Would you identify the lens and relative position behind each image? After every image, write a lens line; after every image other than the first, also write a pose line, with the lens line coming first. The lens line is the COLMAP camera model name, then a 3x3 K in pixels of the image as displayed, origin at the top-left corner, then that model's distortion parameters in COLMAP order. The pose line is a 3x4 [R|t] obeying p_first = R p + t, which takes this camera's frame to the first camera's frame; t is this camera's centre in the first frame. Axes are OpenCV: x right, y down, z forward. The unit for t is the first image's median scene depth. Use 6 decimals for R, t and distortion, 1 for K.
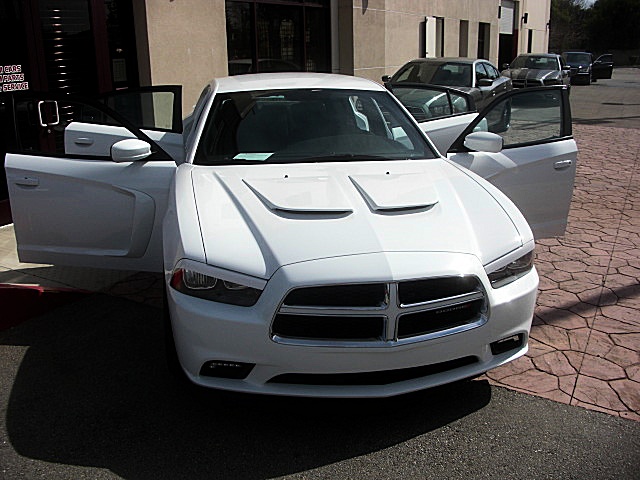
lens RADIAL K [[611.1, 0, 319.8], [0, 611.1, 245.2], [0, 0, 1]] dist [-0.126325, 0.000000]
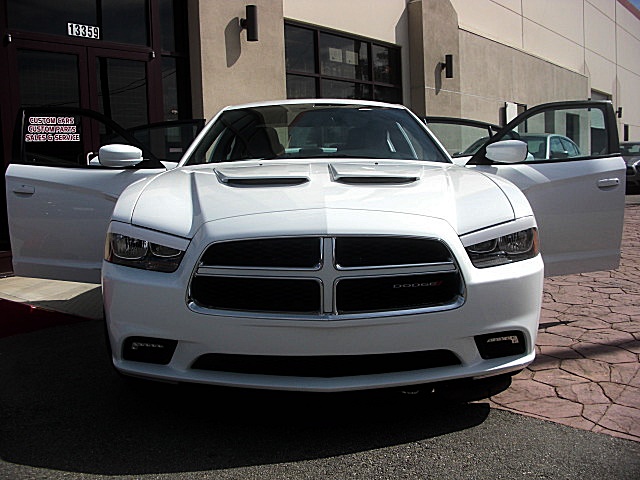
lens RADIAL K [[611.1, 0, 316.4], [0, 611.1, 244.7], [0, 0, 1]] dist [-0.126325, 0.000000]
pose [[0.985402, 0.005594, -0.170150, 0.181755], [-0.036098, 0.983599, -0.176722, 0.161214], [0.166370, 0.180284, 0.969442, 0.149555]]
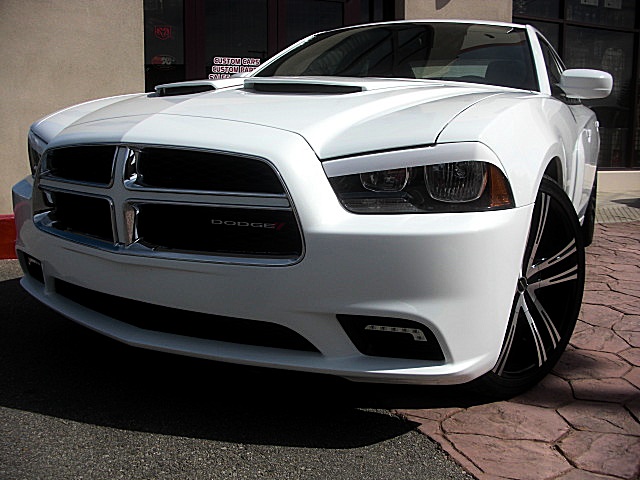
lens RADIAL K [[611.1, 0, 317.1], [0, 611.1, 235.1], [0, 0, 1]] dist [-0.126325, 0.000000]
pose [[0.784556, 0.120087, -0.608318, 0.496694], [-0.209095, 0.974841, -0.077232, 0.116147], [0.583739, 0.187789, 0.789927, 0.478535]]
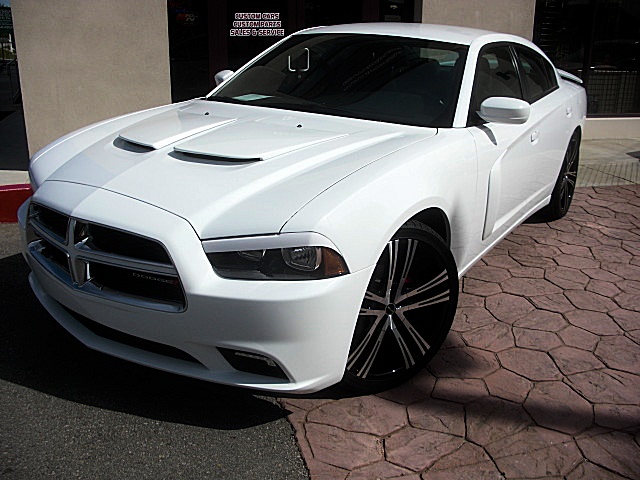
lens RADIAL K [[611.1, 0, 319.2], [0, 611.1, 236.4], [0, 0, 1]] dist [-0.126325, 0.000000]
pose [[0.714808, 0.247256, -0.654151, 0.712895], [-0.239353, 0.965415, 0.103360, -0.068097], [0.657084, 0.082691, 0.749268, 0.434764]]
